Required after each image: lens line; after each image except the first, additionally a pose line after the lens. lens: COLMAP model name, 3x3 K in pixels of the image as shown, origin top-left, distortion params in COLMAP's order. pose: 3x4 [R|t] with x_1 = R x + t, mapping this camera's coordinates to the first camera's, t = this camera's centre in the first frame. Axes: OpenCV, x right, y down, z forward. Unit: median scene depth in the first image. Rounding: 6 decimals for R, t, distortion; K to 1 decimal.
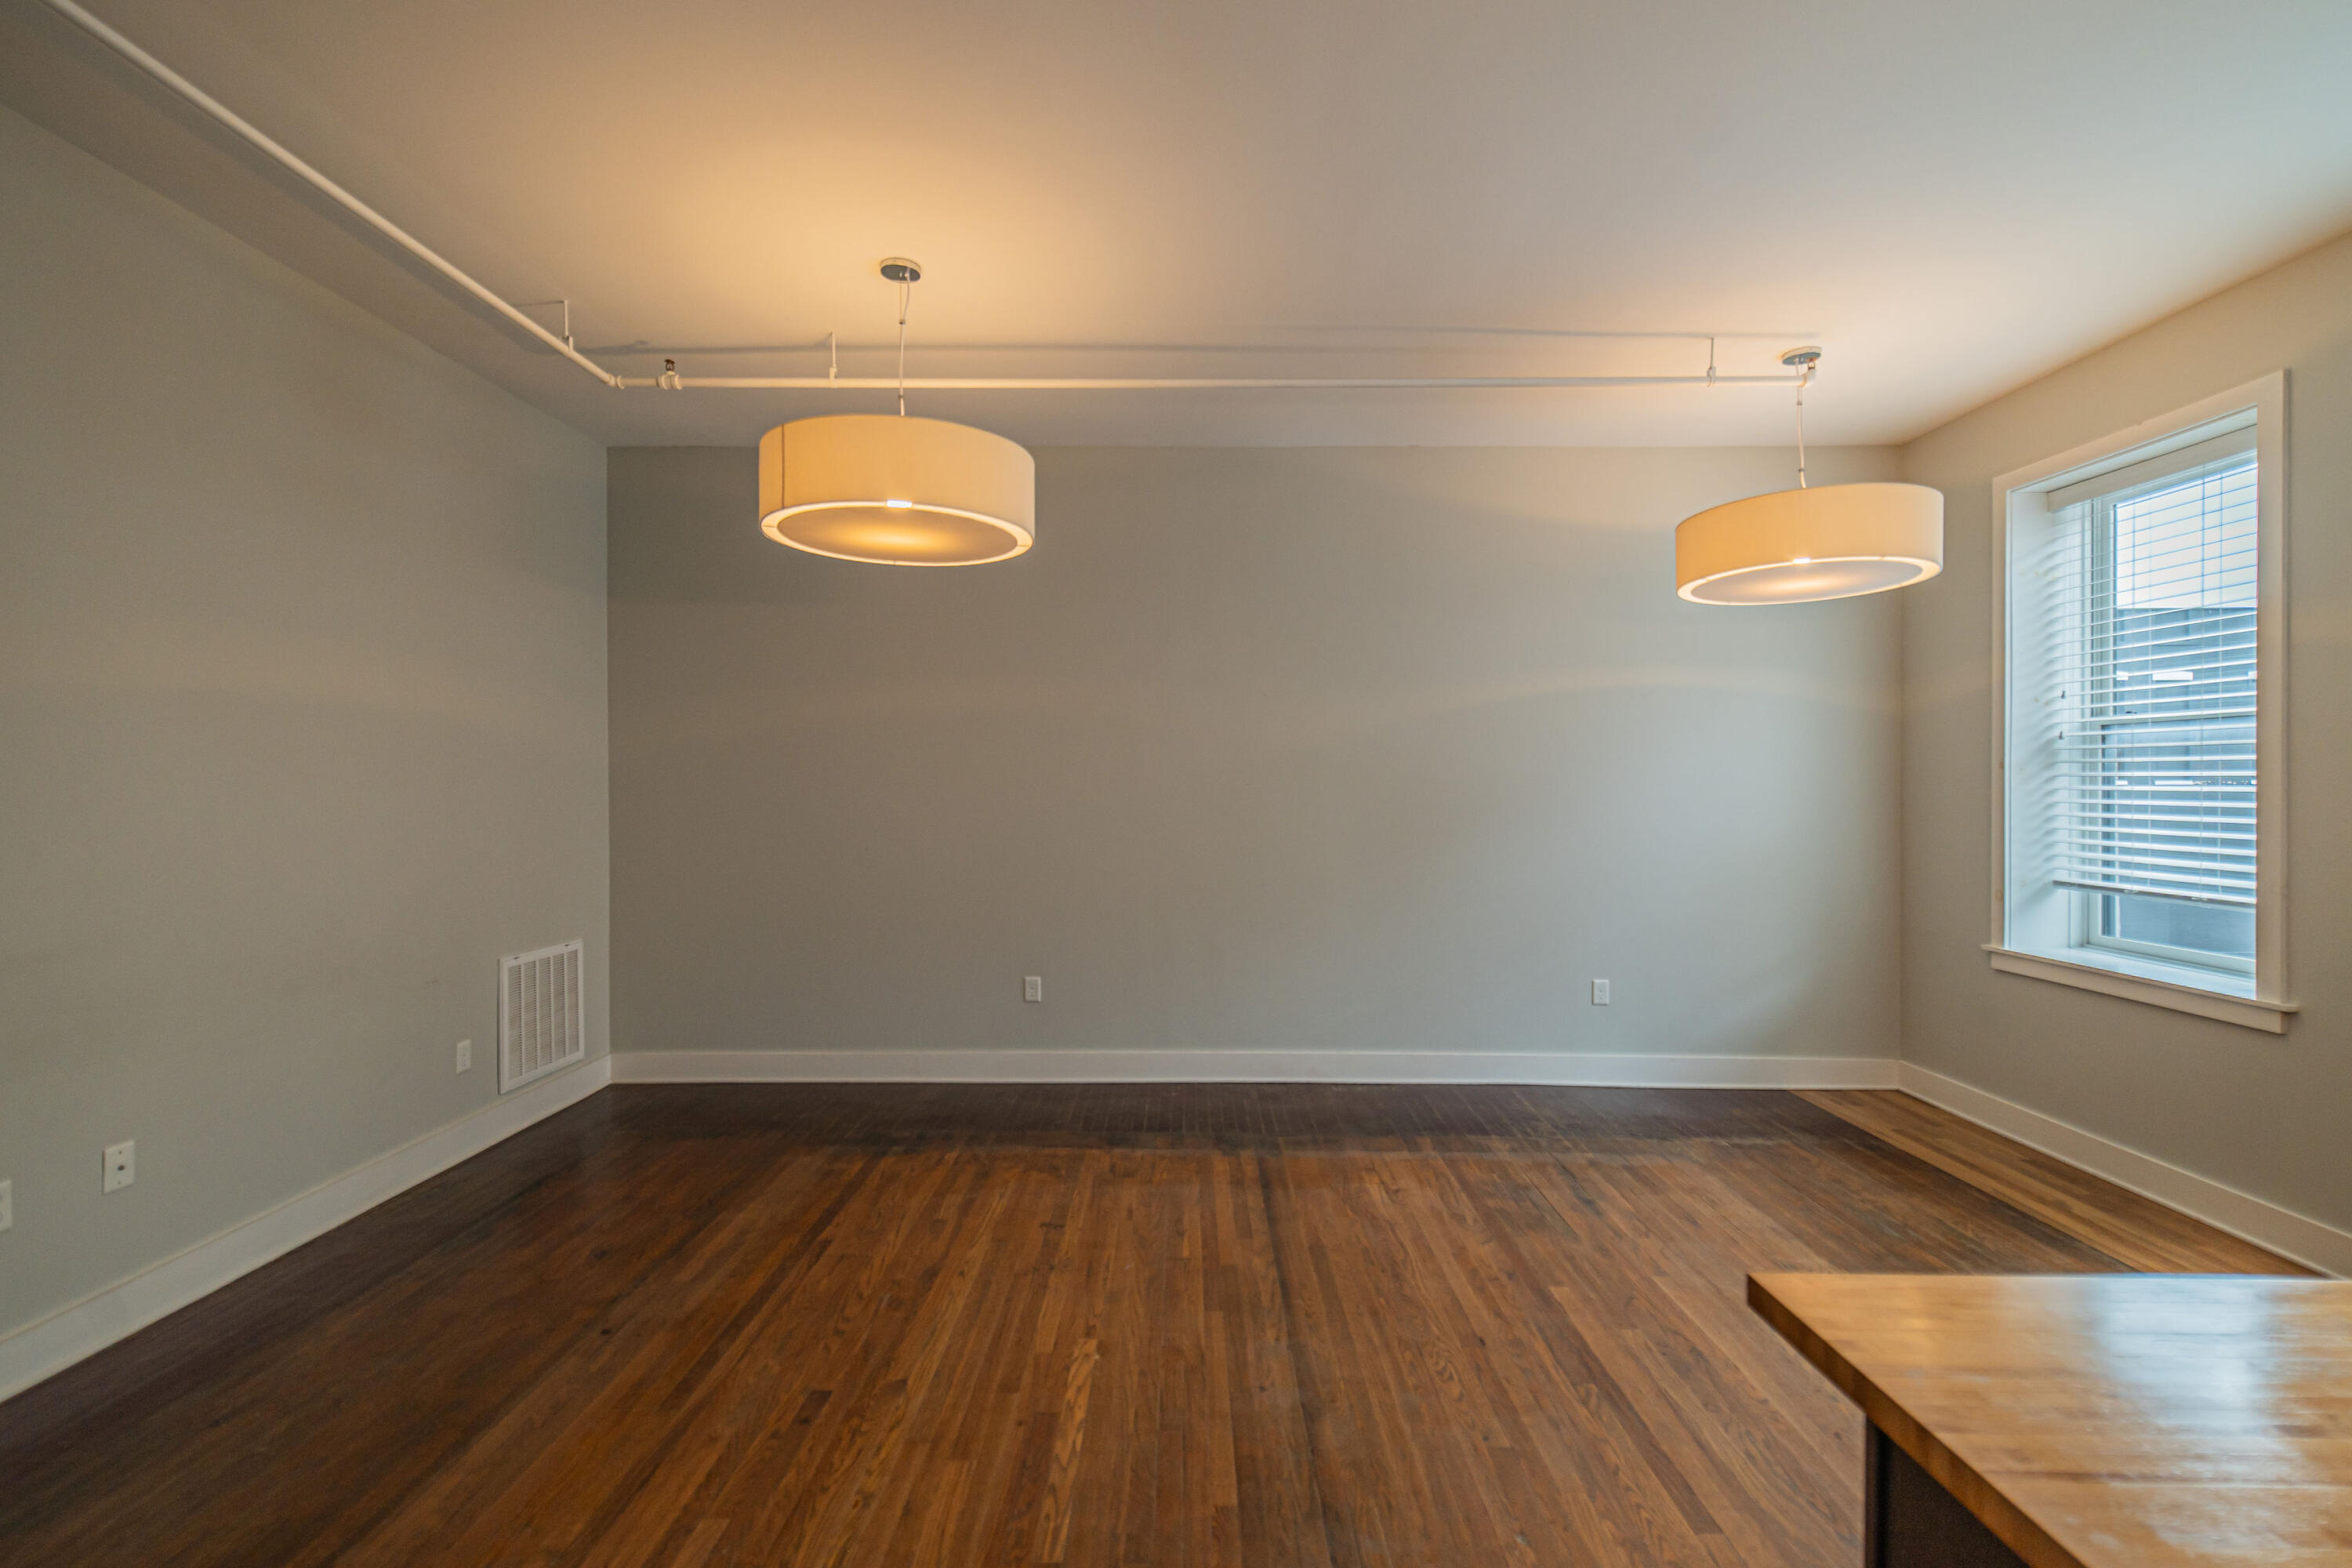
lens RADIAL K [[1007.4, 0, 1160.3], [0, 1007.4, 795.1], [0, 0, 1]] dist [-0.007398, 0.001854]
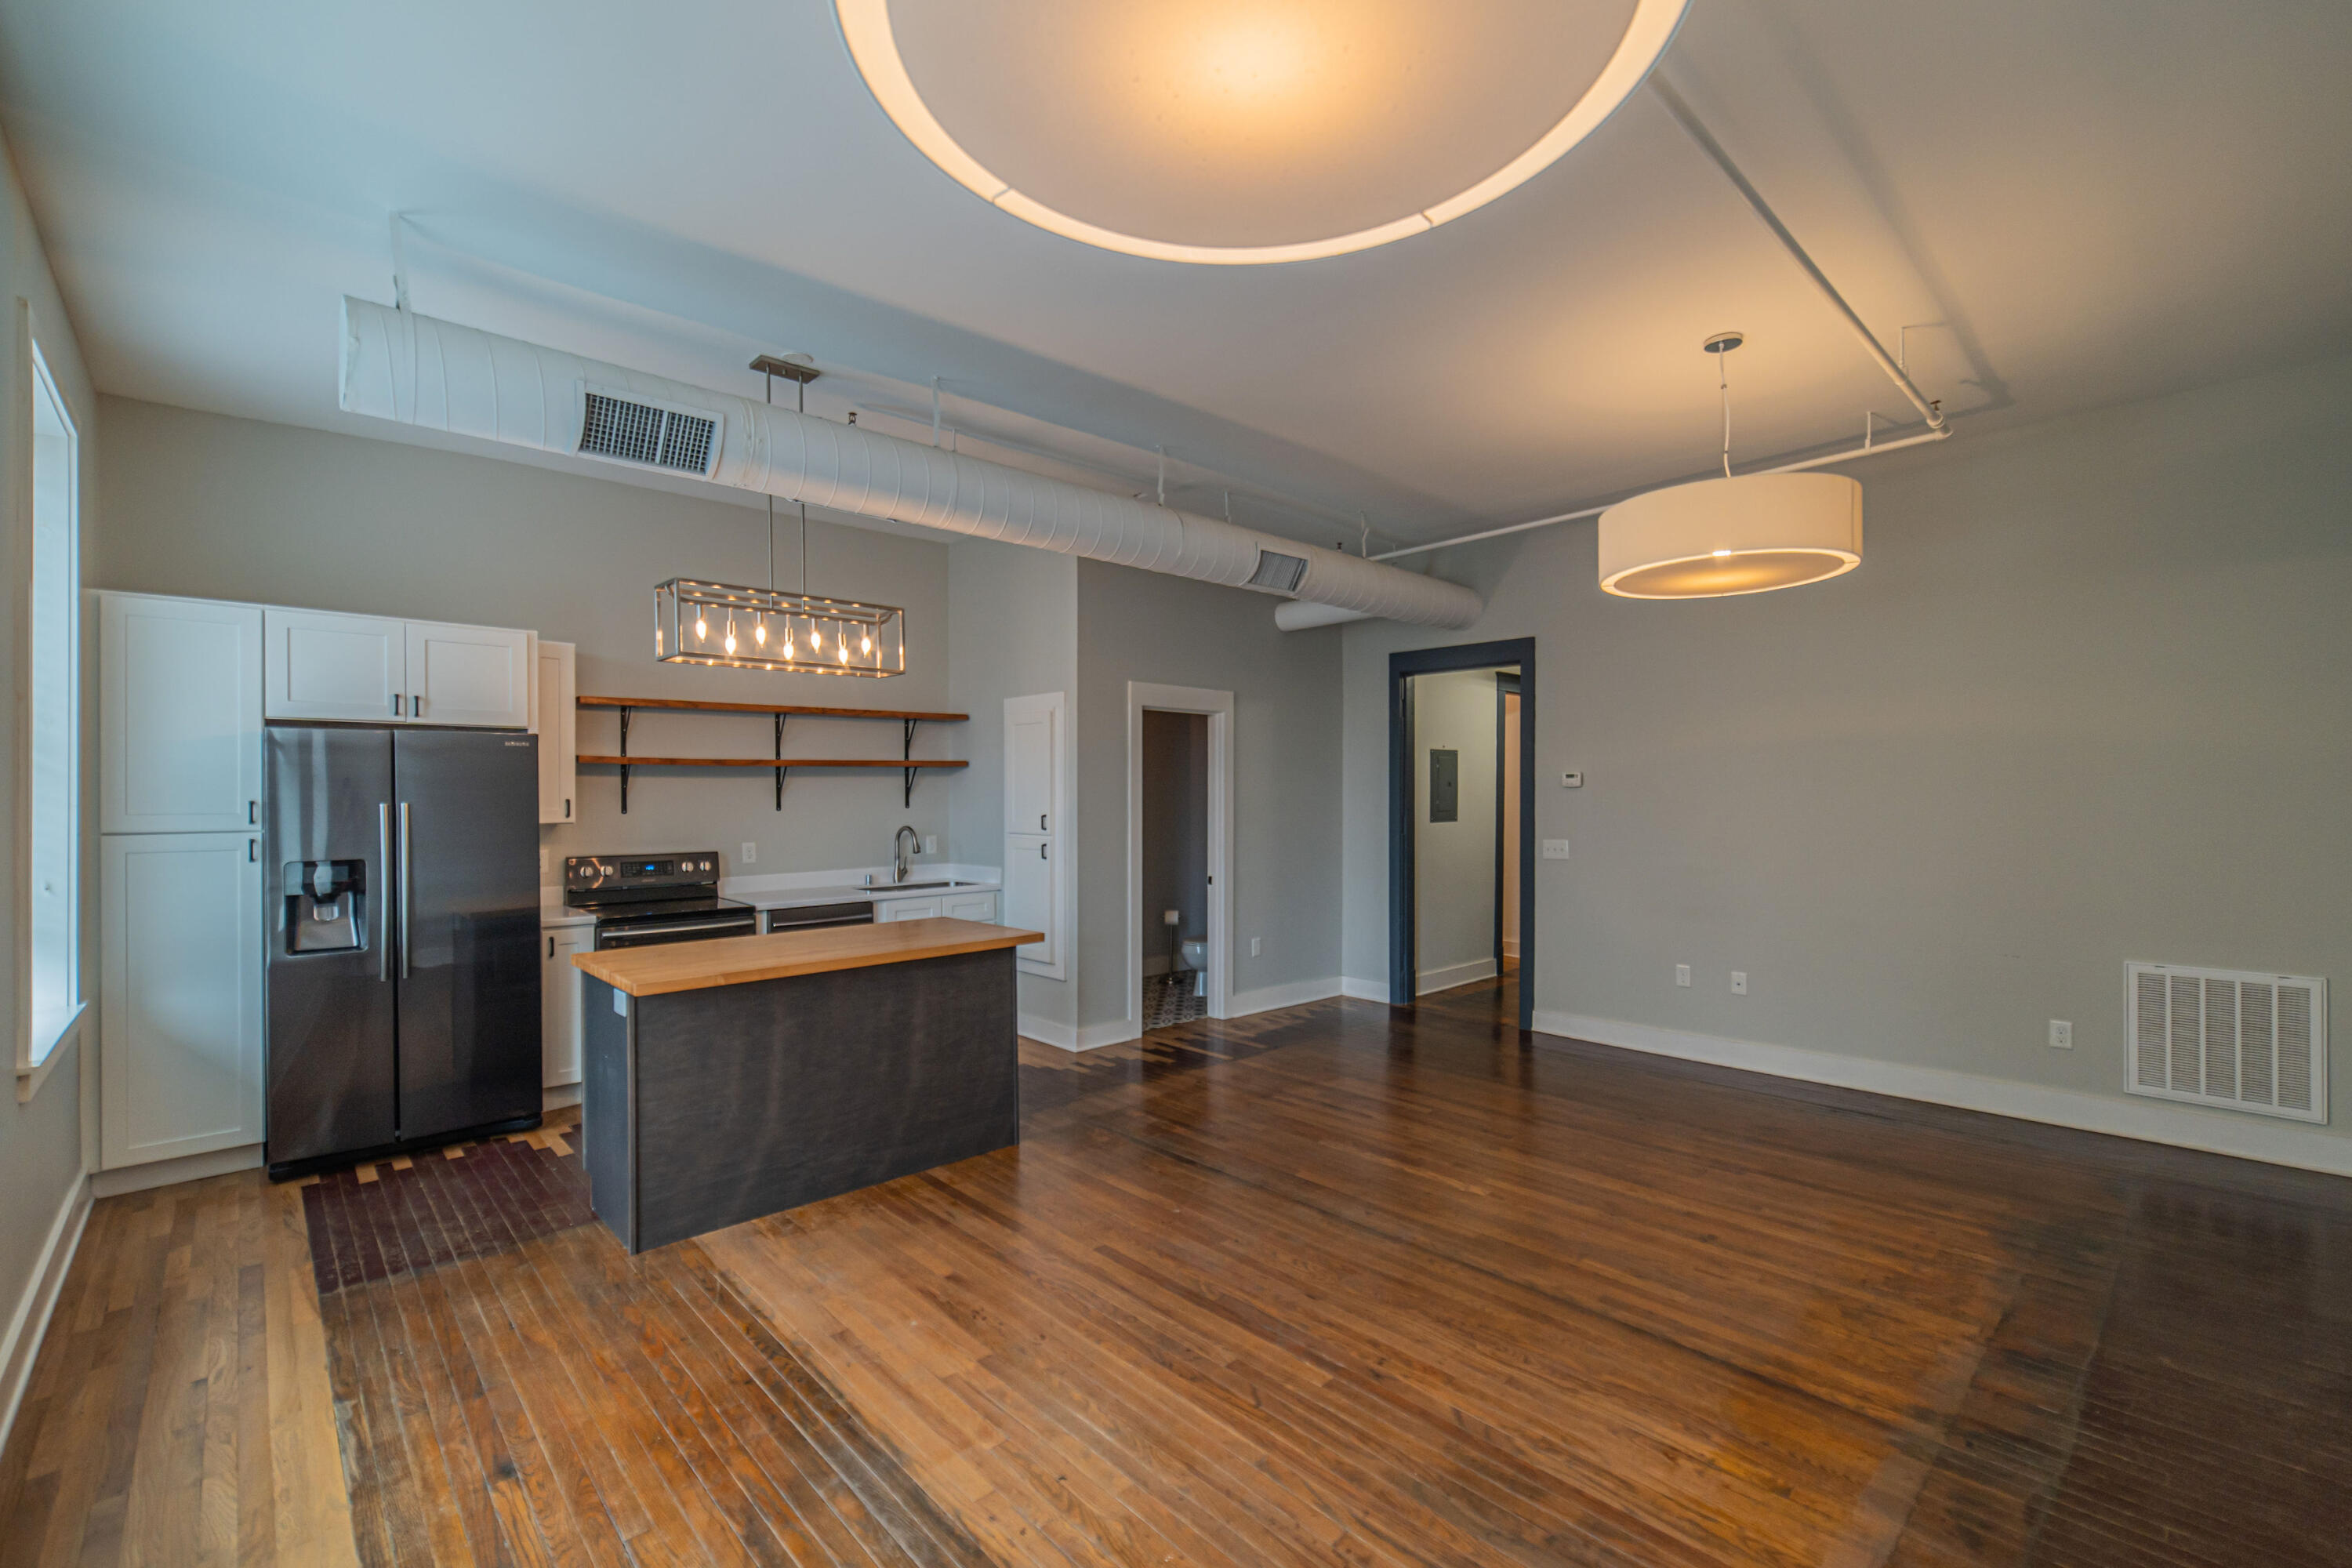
lens RADIAL K [[1007.4, 0, 1180.2], [0, 1007.4, 795.9], [0, 0, 1]] dist [-0.007398, 0.001854]
pose [[-0.708047, 0.001513, -0.706164, 0.841372], [-0.002550, 0.999986, 0.004699, -0.007967], [0.706161, 0.005128, -0.708033, 1.174037]]
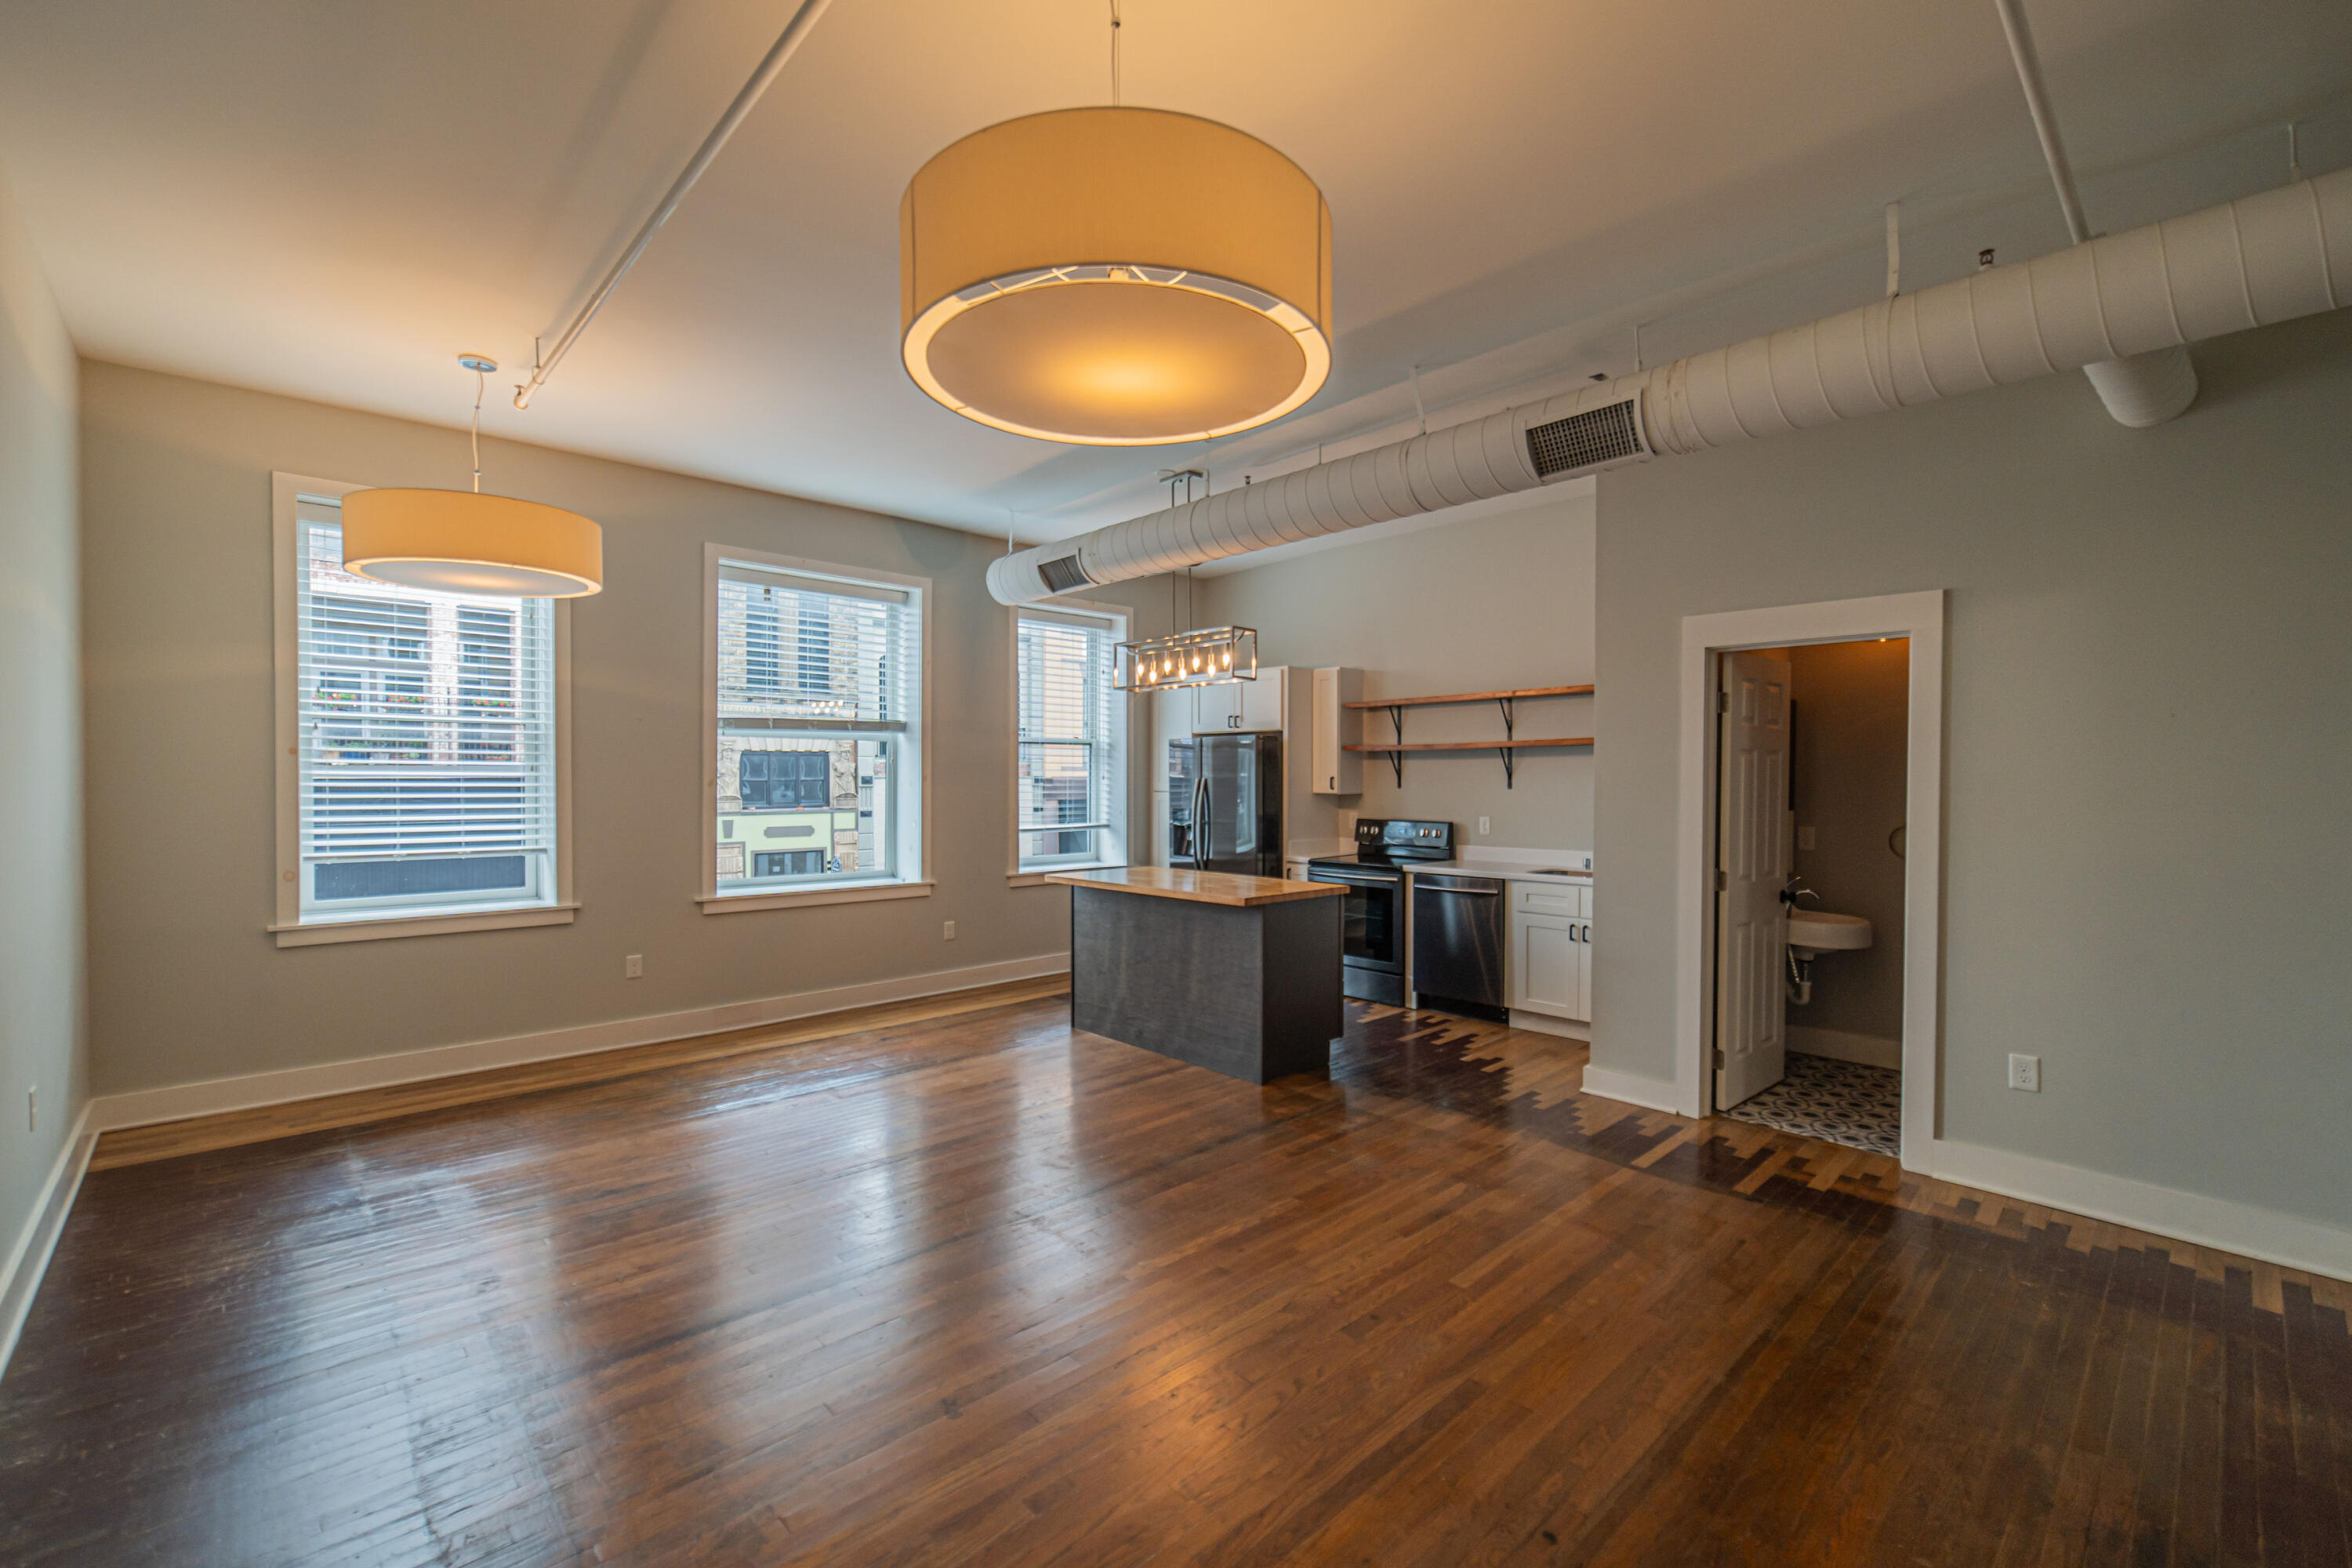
lens RADIAL K [[1007.4, 0, 1164.0], [0, 1007.4, 786.6], [0, 0, 1]] dist [-0.007398, 0.001854]
pose [[-0.694728, -0.011968, 0.719173, -0.624926], [0.001438, 0.999836, 0.018028, -0.012125], [-0.719271, 0.013559, -0.694597, 1.214323]]
